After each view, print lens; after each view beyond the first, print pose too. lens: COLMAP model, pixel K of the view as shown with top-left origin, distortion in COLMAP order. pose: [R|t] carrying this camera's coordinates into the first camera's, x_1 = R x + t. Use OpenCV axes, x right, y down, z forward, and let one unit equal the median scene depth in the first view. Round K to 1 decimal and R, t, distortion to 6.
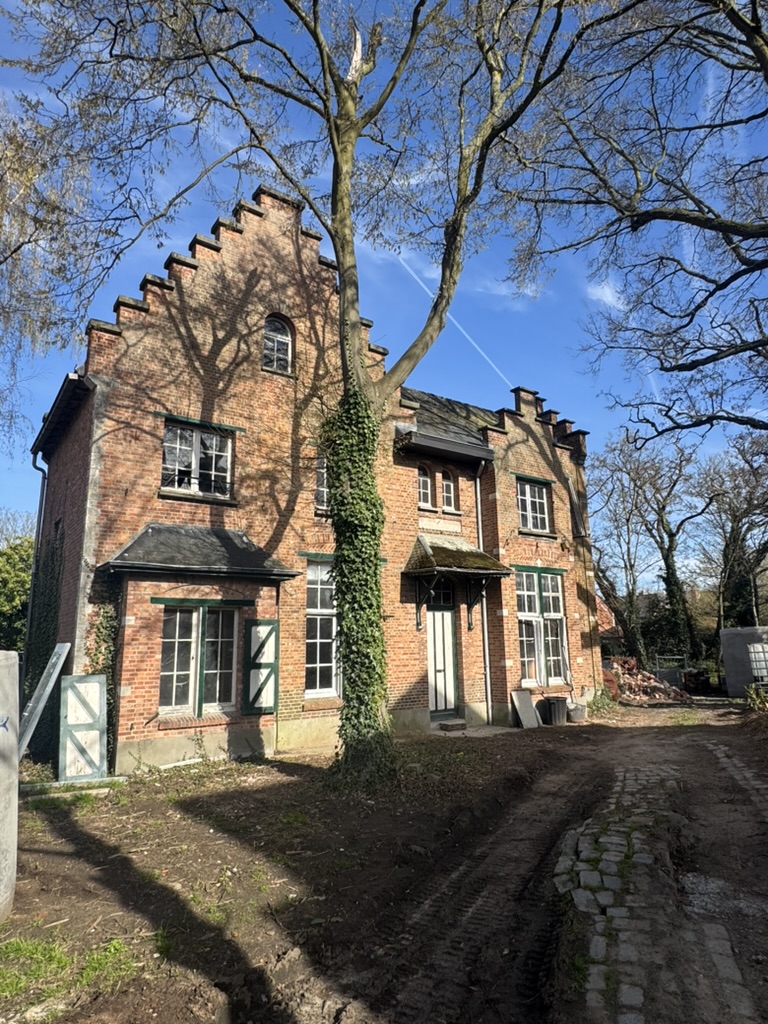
lens RADIAL K [[631.7, 0, 384.4], [0, 631.7, 515.2], [0, 0, 1]] dist [-0.003299, -0.000097]
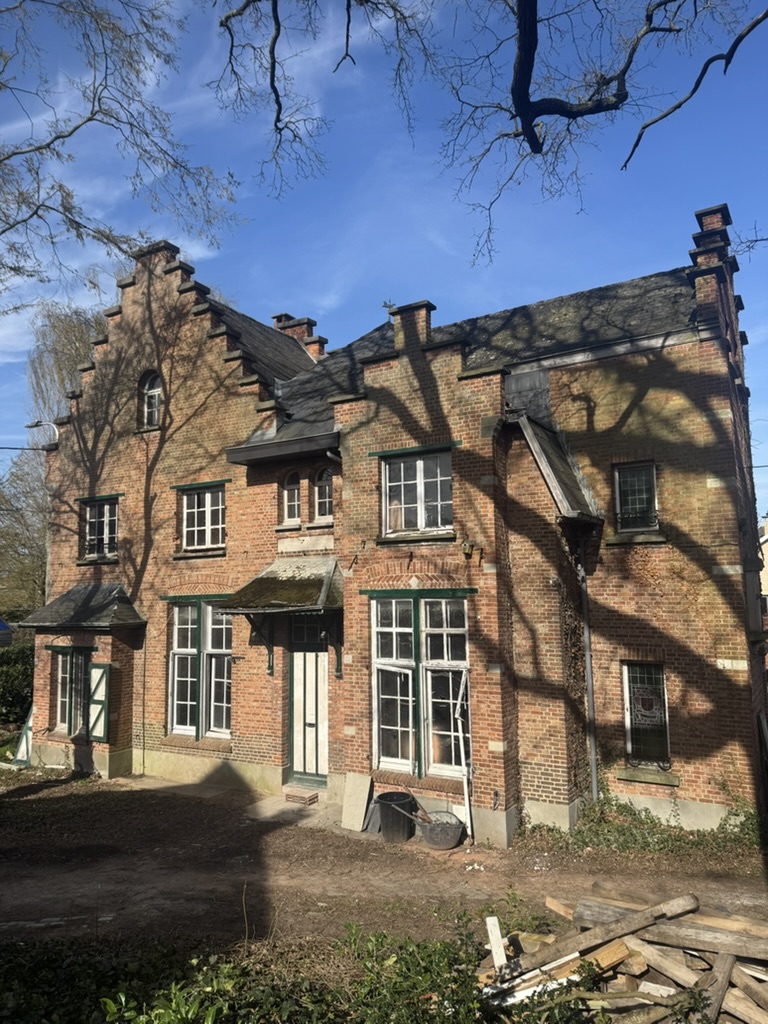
lens RADIAL K [[708.9, 0, 384.0], [0, 708.9, 509.3], [0, 0, 1]] dist [0.008459, 0.000539]
pose [[0.403397, -0.107479, -0.908691, 0.993057], [0.196061, 0.980166, -0.028895, 0.018118], [0.893773, -0.166503, 0.416469, 0.751307]]
